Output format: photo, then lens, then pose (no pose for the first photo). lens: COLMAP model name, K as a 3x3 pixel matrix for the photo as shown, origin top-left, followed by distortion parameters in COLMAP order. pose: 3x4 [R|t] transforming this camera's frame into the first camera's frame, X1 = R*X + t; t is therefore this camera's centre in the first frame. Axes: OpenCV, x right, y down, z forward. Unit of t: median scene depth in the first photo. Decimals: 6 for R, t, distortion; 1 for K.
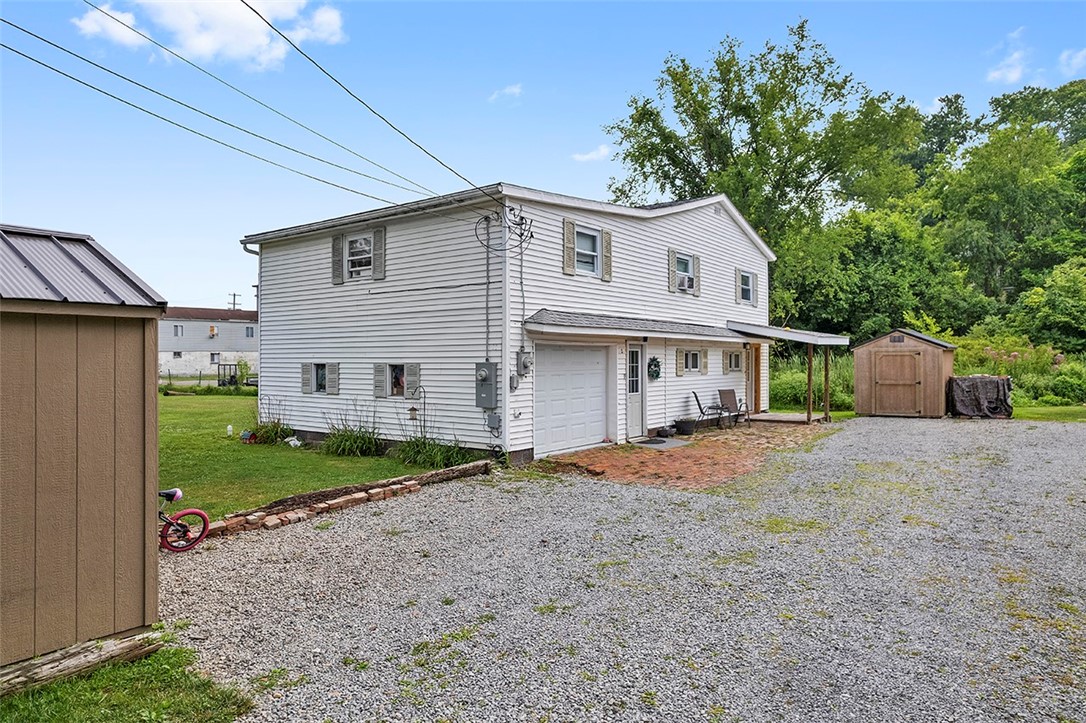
lens RADIAL K [[673.8, 0, 561.5], [0, 673.8, 363.3], [0, 0, 1]] dist [0.000247, 0.000009]
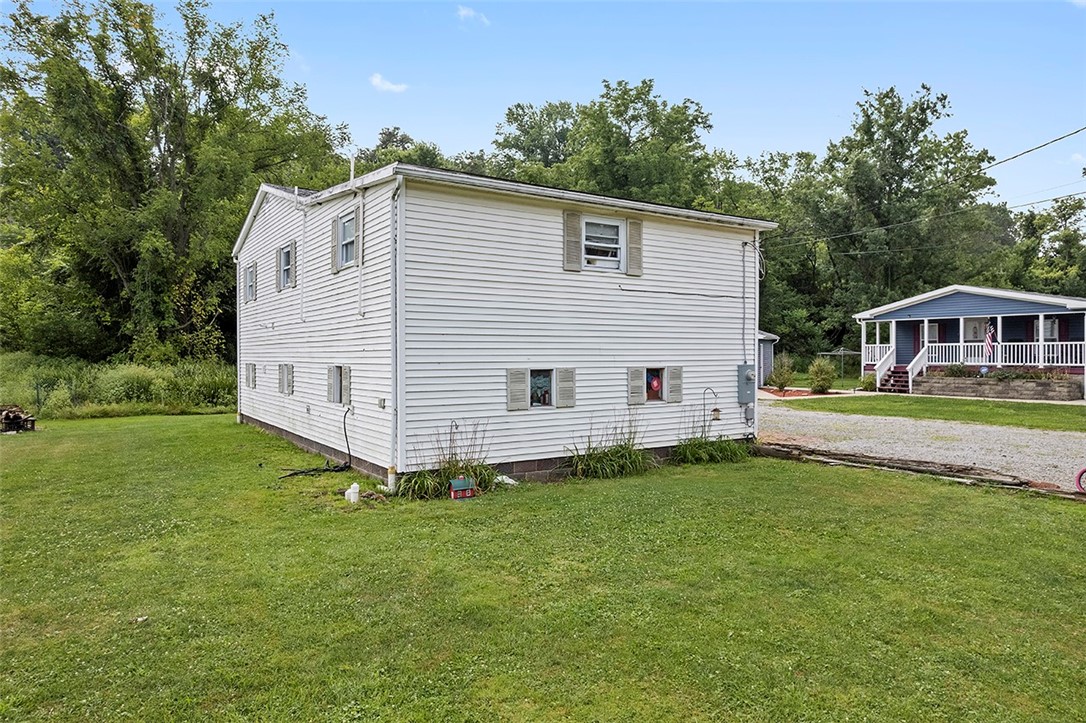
lens RADIAL K [[685.0, 0, 542.2], [0, 685.0, 345.0], [0, 0, 1]] dist [-0.039605, 0.000300]
pose [[0.357157, 0.014082, 0.933938, -0.844249], [0.007633, 0.999809, -0.017994, -0.010341], [-0.934013, 0.013555, 0.356981, 0.562032]]
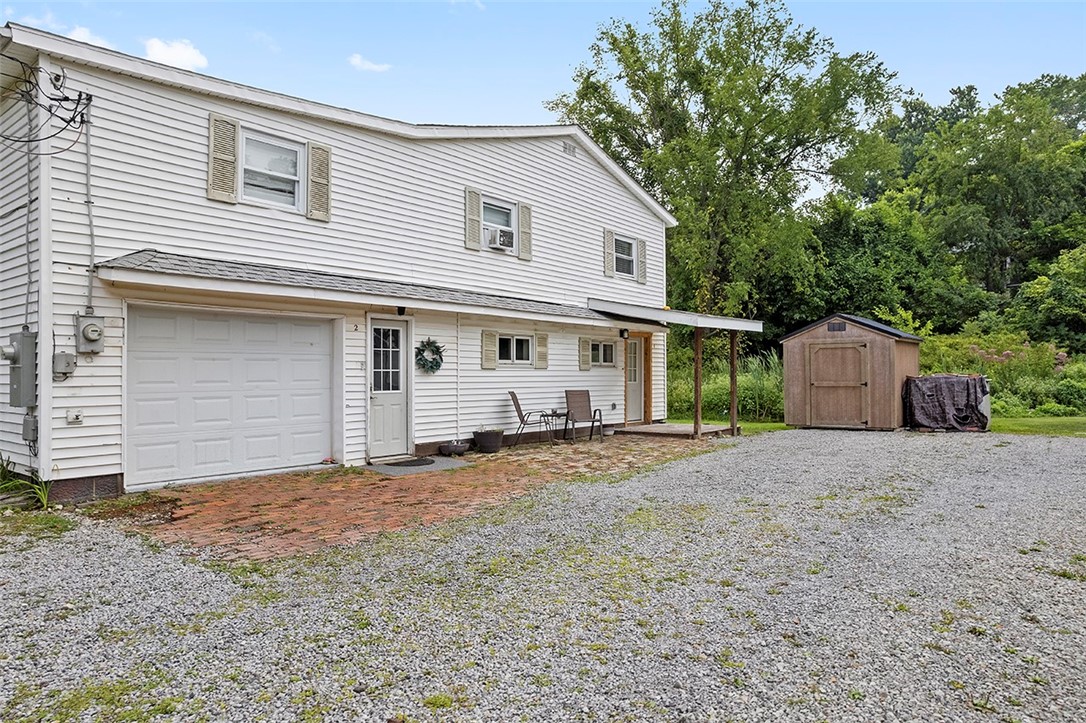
lens RADIAL K [[683.7, 0, 543.0], [0, 683.7, 361.5], [0, 0, 1]] dist [-0.043185, 0.037302]
pose [[0.998984, -0.000365, -0.045074, 0.218781], [-0.000596, 0.999773, -0.021291, 0.021509], [0.045072, 0.021296, 0.998757, 0.236716]]
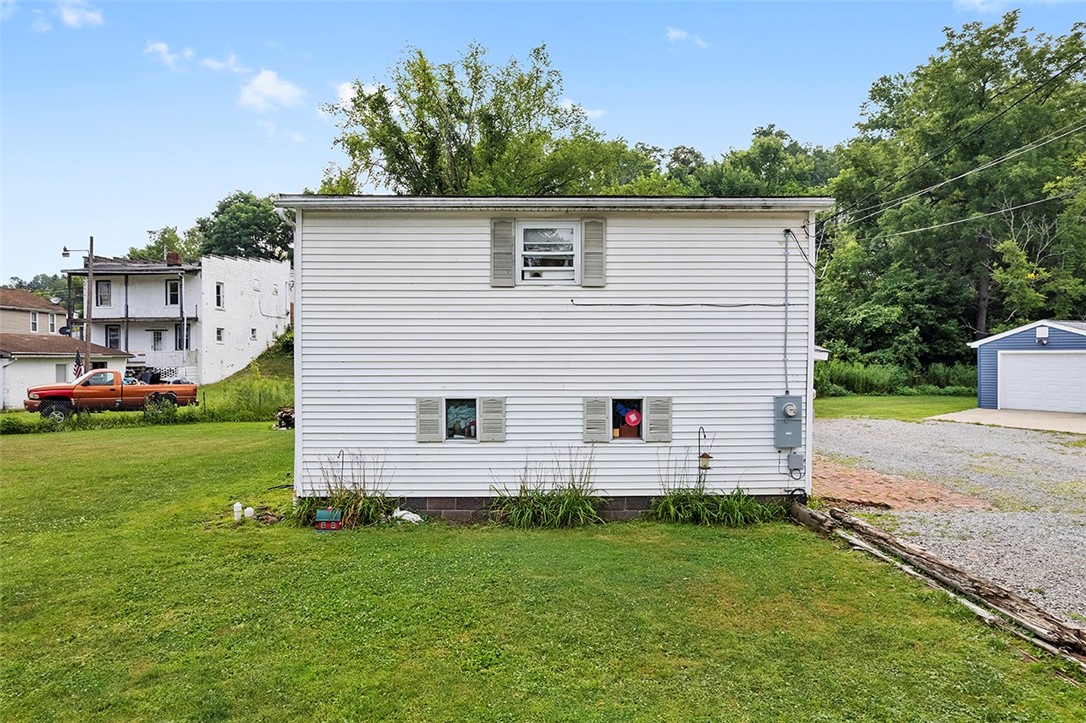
lens RADIAL K [[683.7, 0, 543.0], [0, 683.7, 361.5], [0, 0, 1]] dist [-0.043185, 0.037302]
pose [[0.794140, -0.000019, 0.607735, -0.559140], [0.004493, 0.999973, -0.005839, -0.025825], [-0.607718, 0.007367, 0.794119, 0.304404]]
